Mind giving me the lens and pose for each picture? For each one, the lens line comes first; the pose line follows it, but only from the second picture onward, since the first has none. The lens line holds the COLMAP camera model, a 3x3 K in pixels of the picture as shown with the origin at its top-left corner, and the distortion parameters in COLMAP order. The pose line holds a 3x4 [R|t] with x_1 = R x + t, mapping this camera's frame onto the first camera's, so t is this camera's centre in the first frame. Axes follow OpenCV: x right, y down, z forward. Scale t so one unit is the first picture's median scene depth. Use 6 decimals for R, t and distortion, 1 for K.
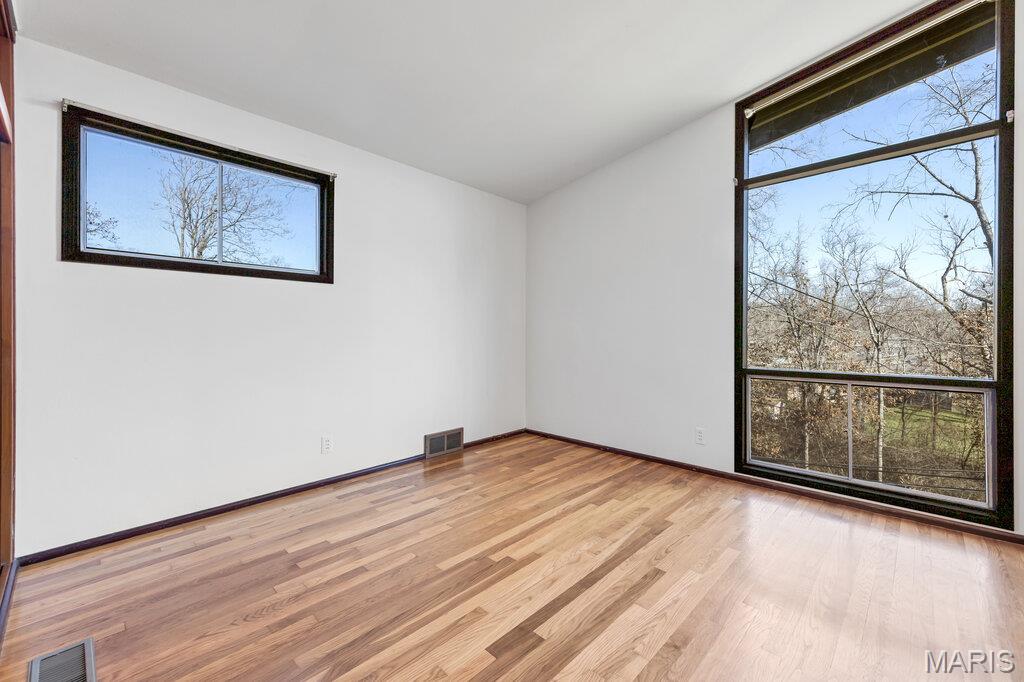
lens RADIAL K [[415.6, 0, 509.8], [0, 415.6, 339.5], [0, 0, 1]] dist [0.008101, -0.000860]
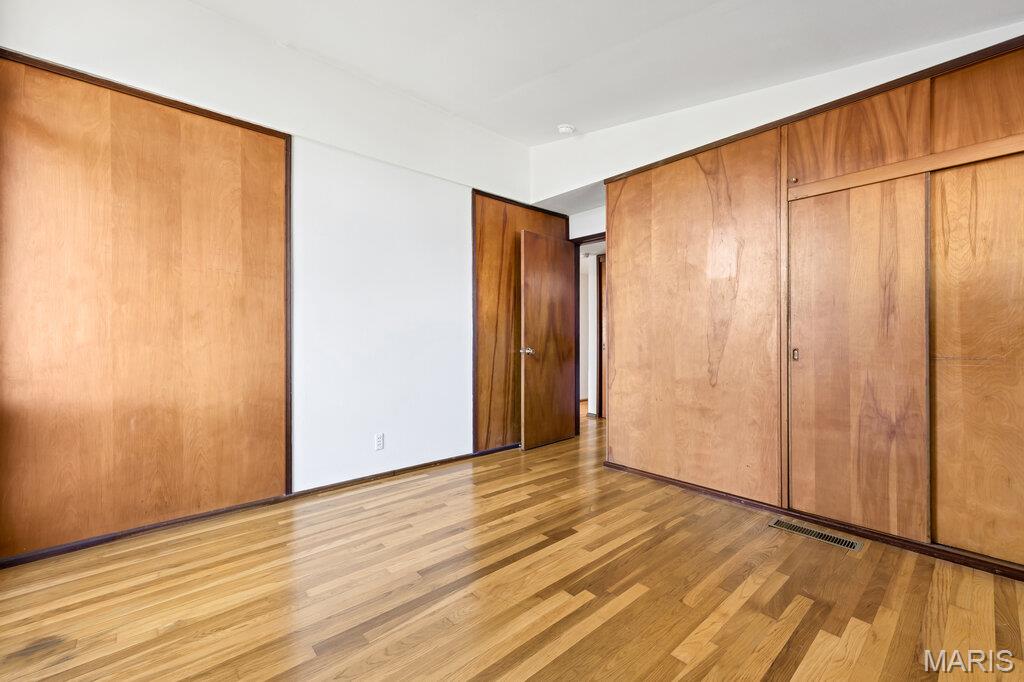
lens RADIAL K [[415.6, 0, 507.5], [0, 415.6, 336.5], [0, 0, 1]] dist [0.008101, -0.000860]
pose [[-0.996911, 0.003915, 0.078440, 0.066386], [0.003178, 0.999950, -0.009527, -0.014053], [-0.078474, -0.009248, -0.996873, 1.987573]]
